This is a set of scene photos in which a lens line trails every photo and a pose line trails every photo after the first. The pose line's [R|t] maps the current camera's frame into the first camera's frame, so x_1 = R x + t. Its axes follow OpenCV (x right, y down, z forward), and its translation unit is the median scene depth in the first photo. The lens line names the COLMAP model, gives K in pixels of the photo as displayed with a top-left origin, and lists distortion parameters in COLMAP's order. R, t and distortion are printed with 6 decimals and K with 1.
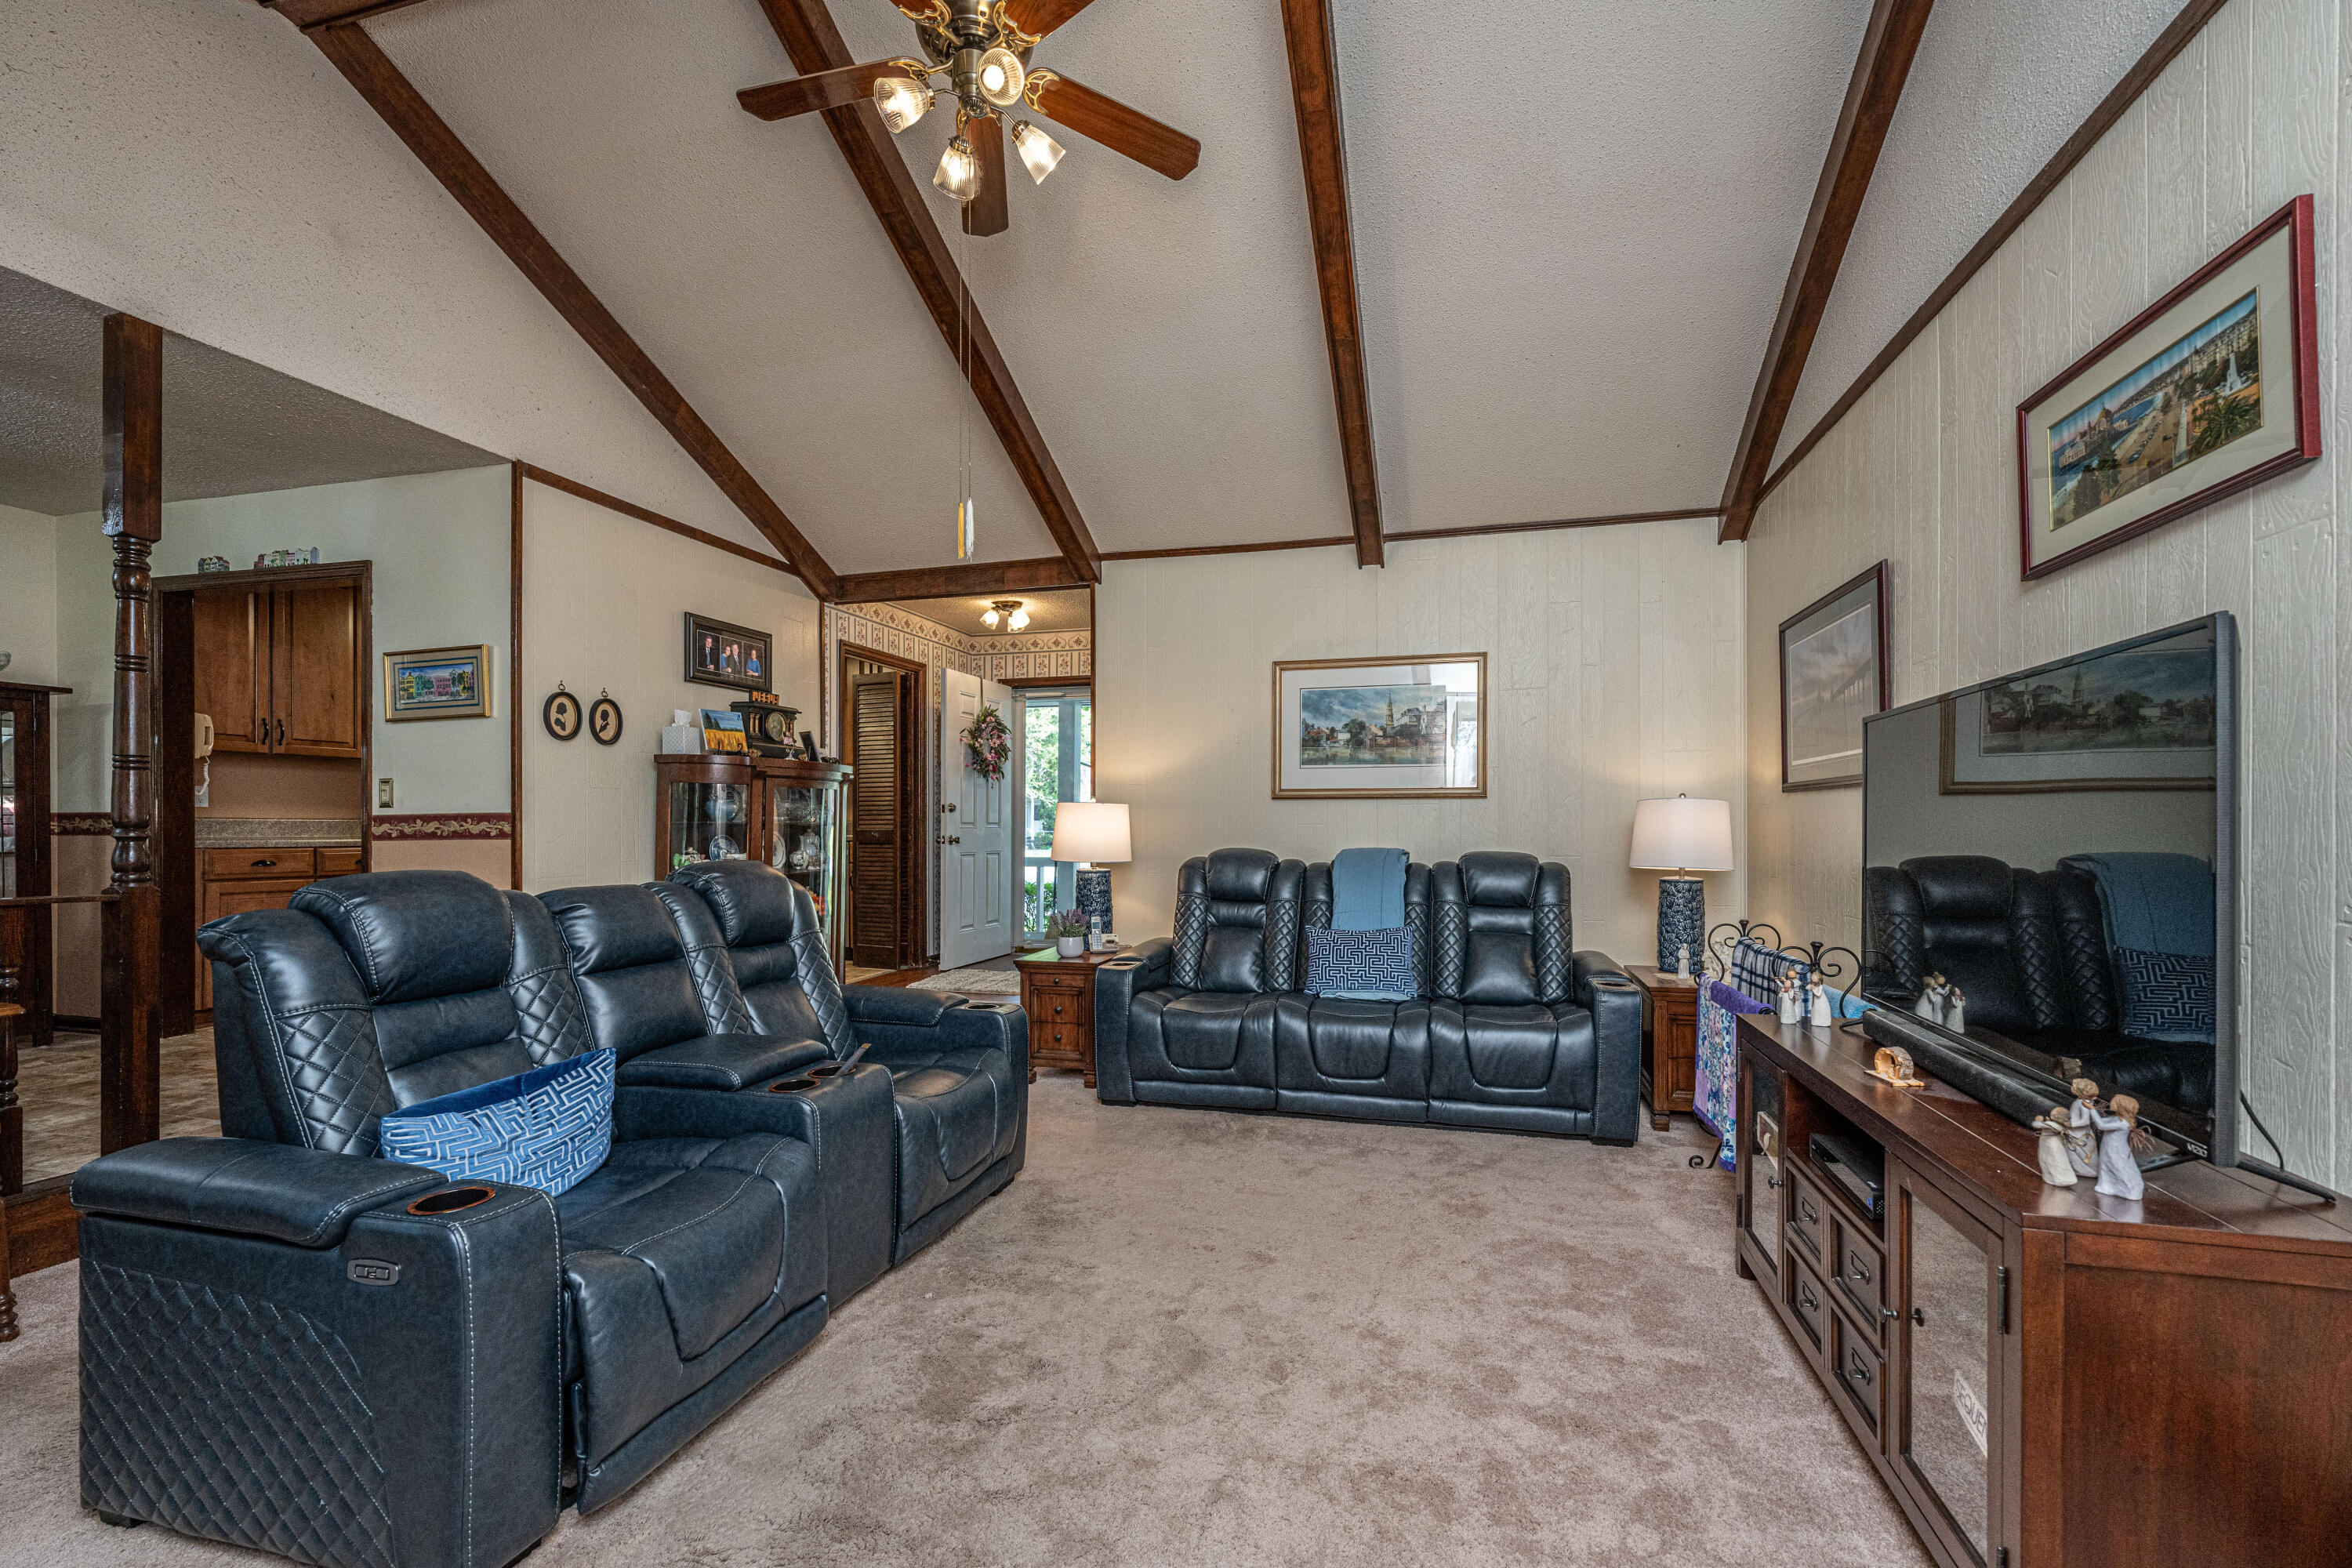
lens RADIAL K [[946.1, 0, 1224.1], [0, 946.1, 818.0], [0, 0, 1]] dist [0.004013, -0.001759]
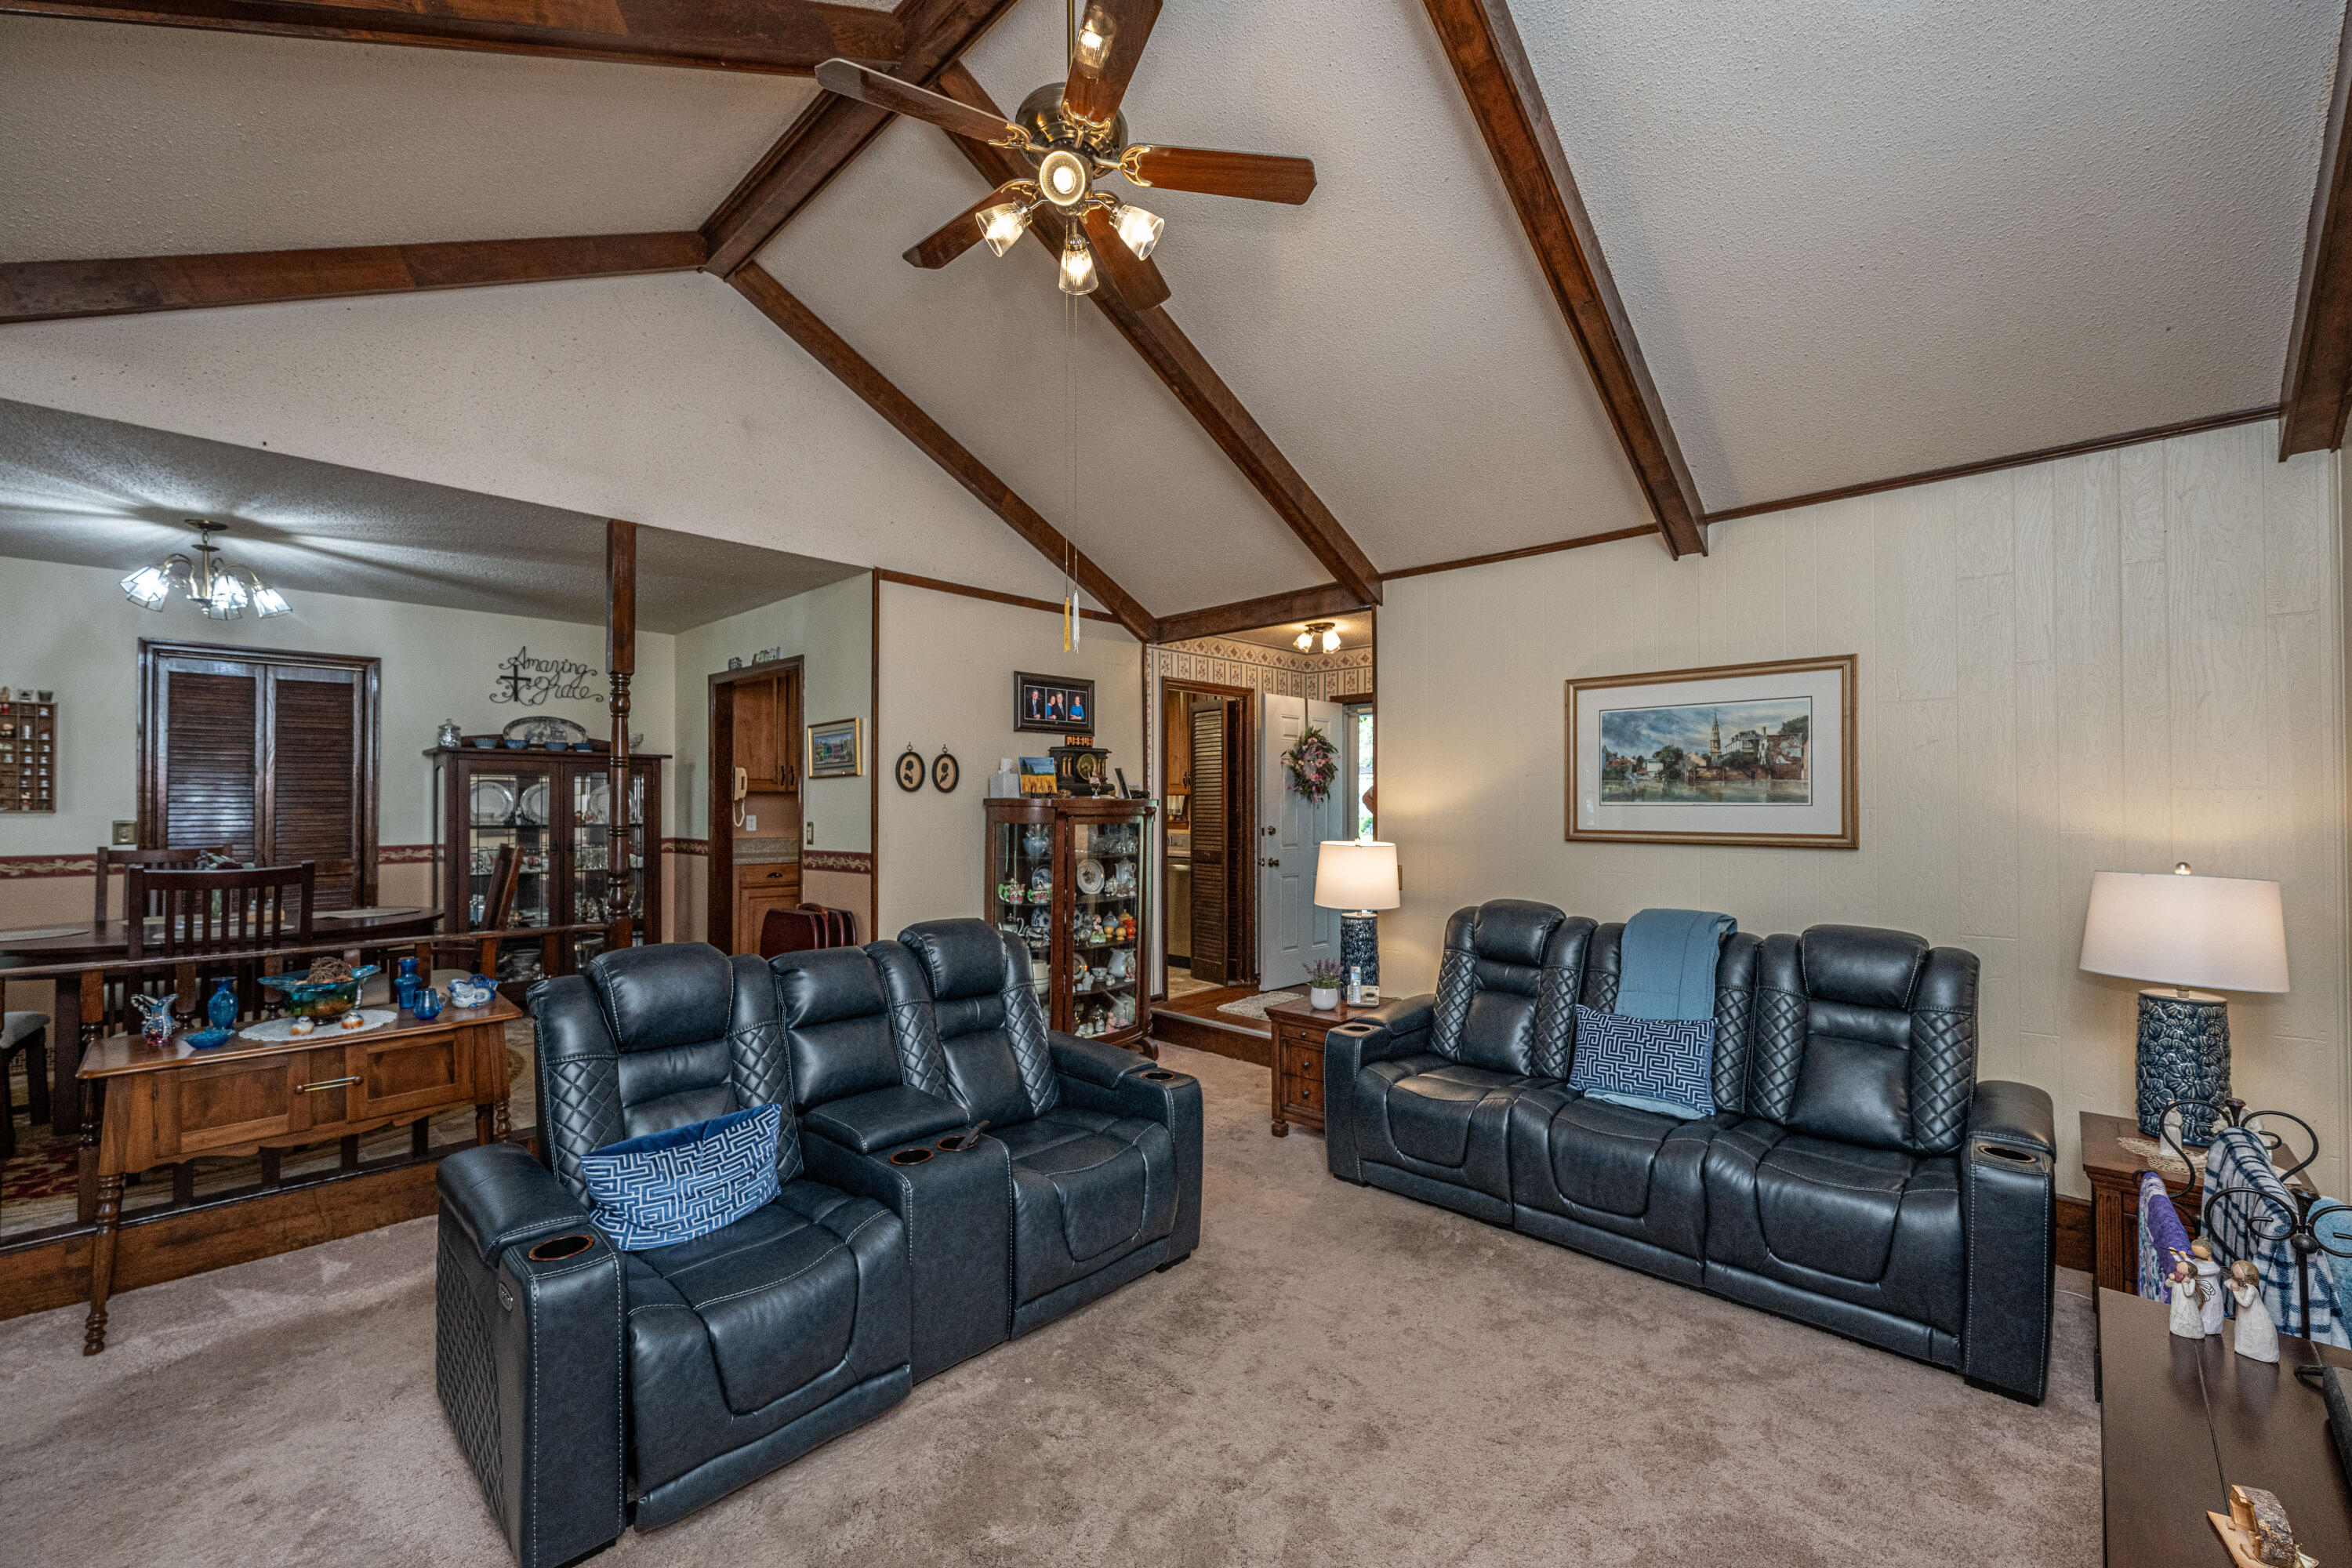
lens RADIAL K [[946.1, 0, 1202.3], [0, 946.1, 789.1], [0, 0, 1]] dist [0.004013, -0.001759]
pose [[0.879485, -0.006706, -0.475879, 0.199213], [0.003016, 0.999959, -0.008519, -0.071471], [0.475916, 0.006057, 0.879470, 0.108803]]
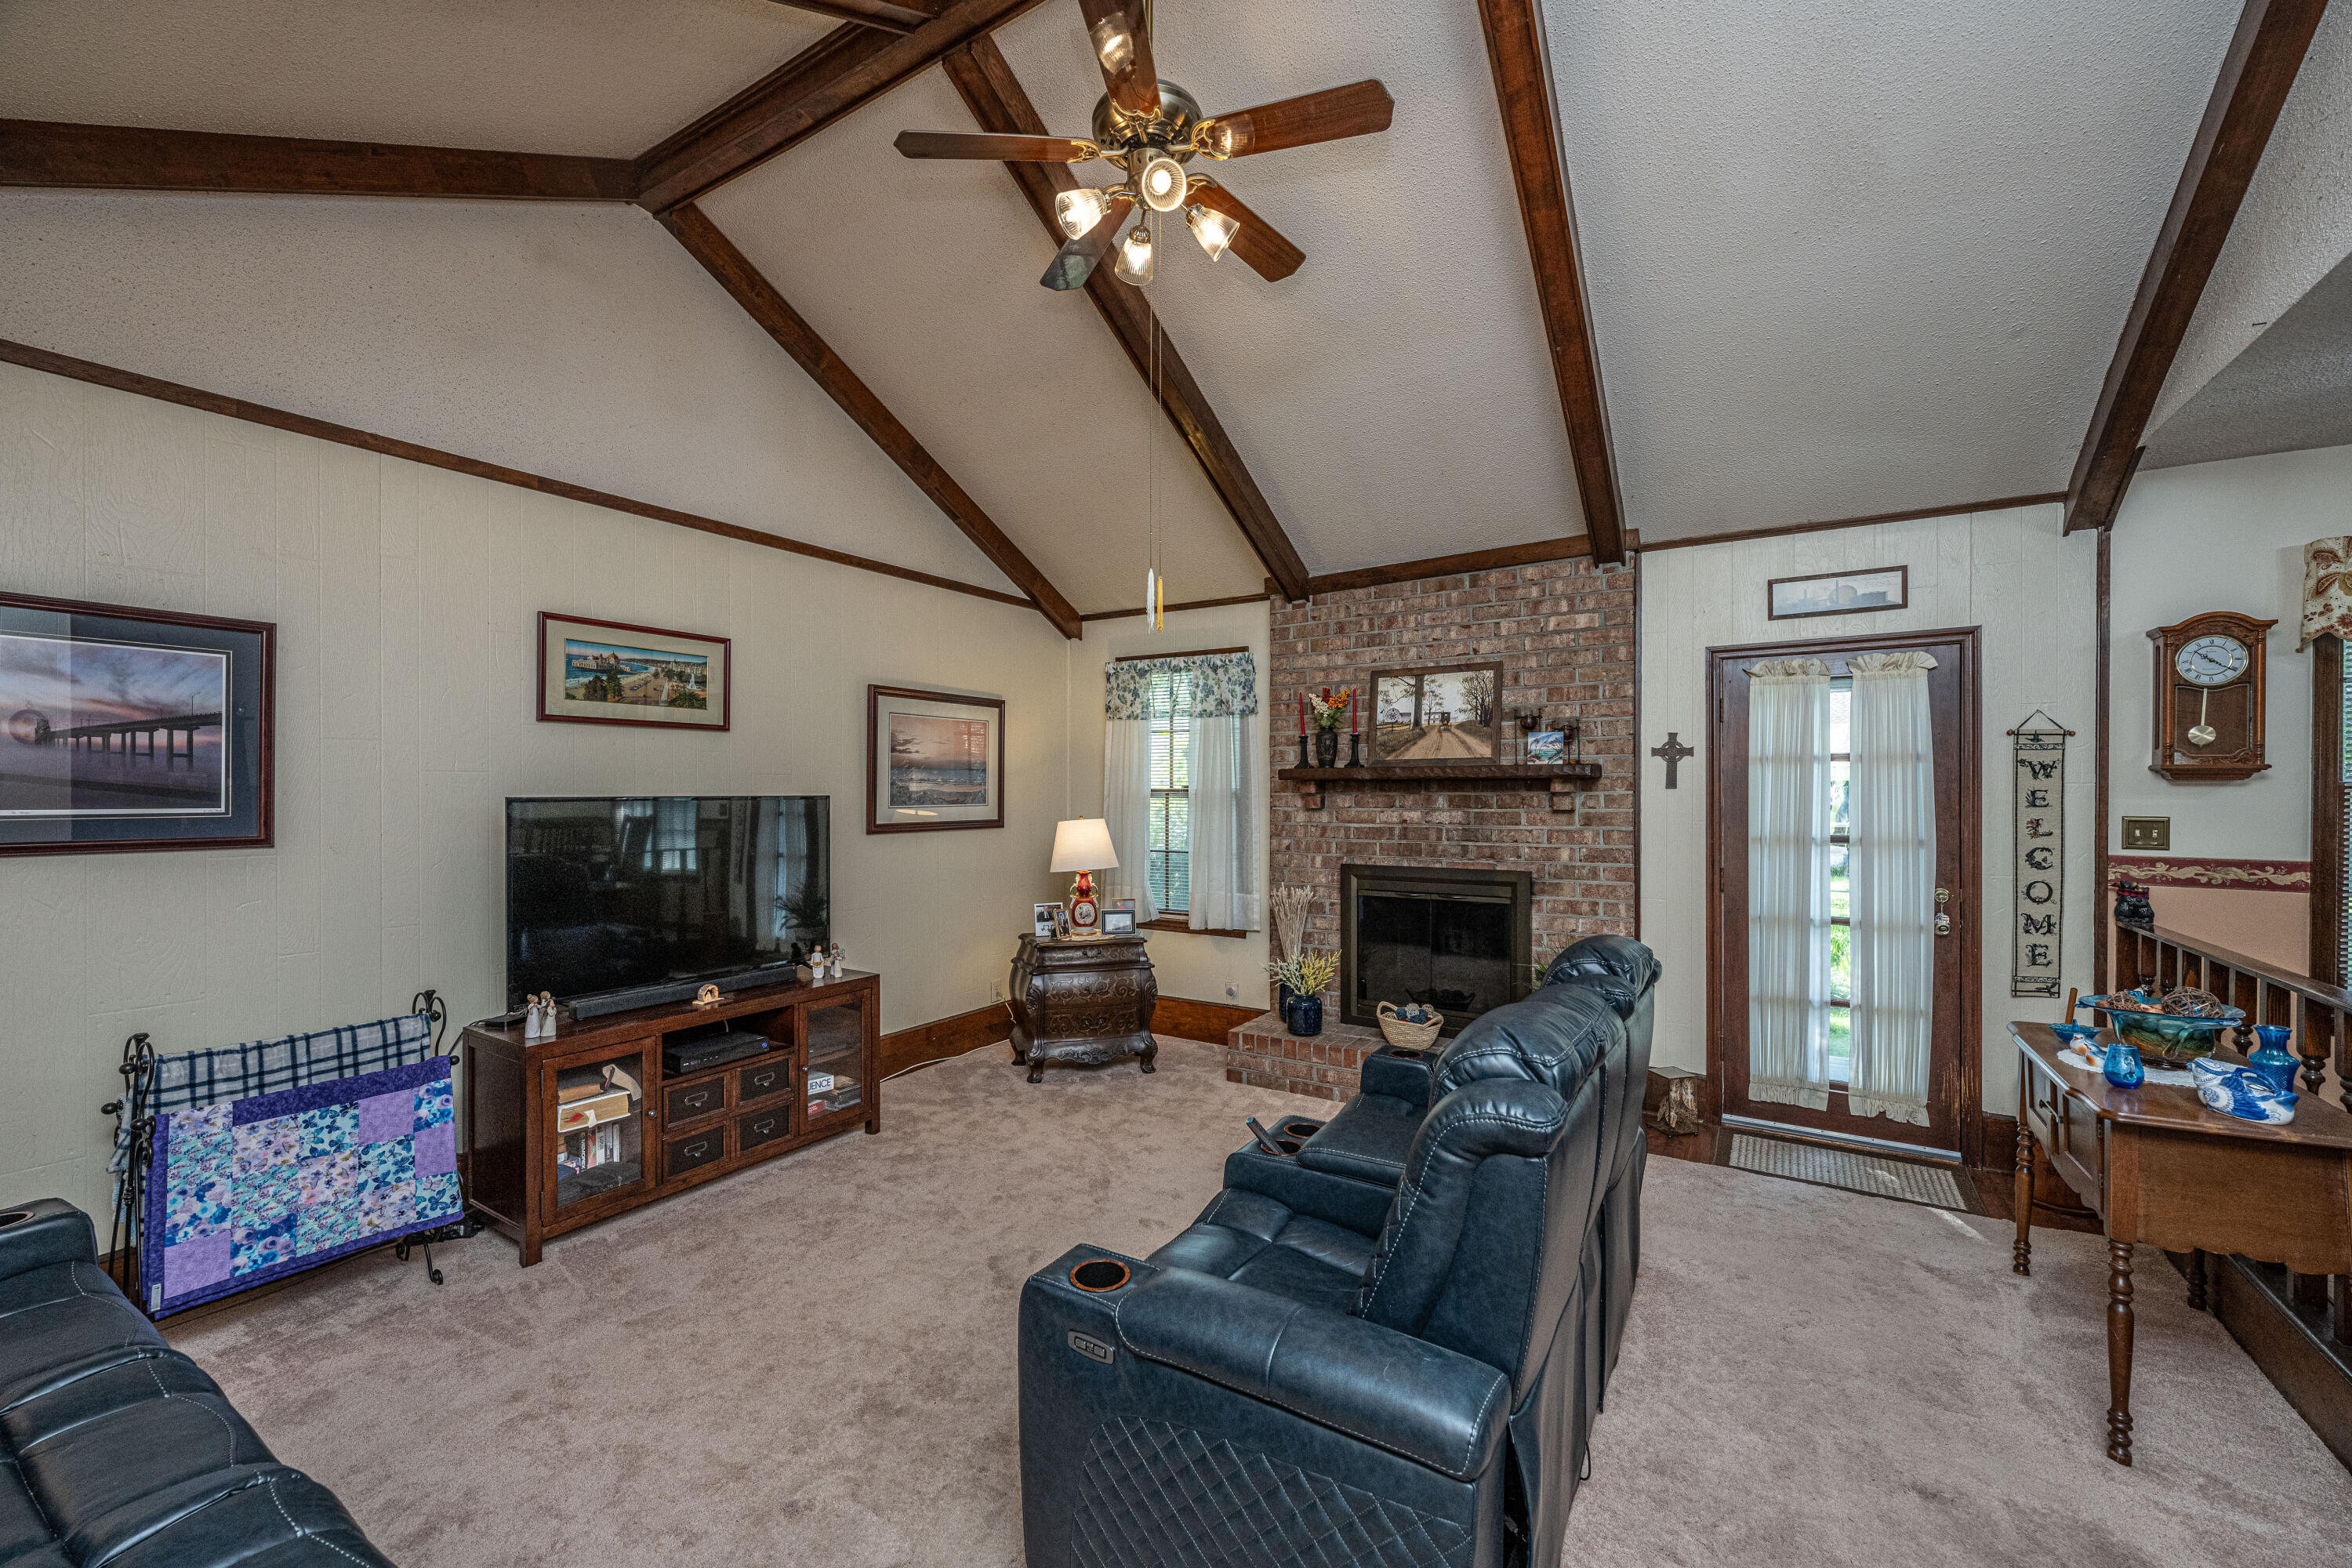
lens RADIAL K [[946.1, 0, 1185.0], [0, 946.1, 792.6], [0, 0, 1]] dist [0.004013, -0.001759]
pose [[-0.955210, 0.001534, 0.295924, -0.354403], [-0.000917, 0.999966, -0.008144, -0.060579], [-0.295926, -0.008051, -0.955177, 1.158169]]
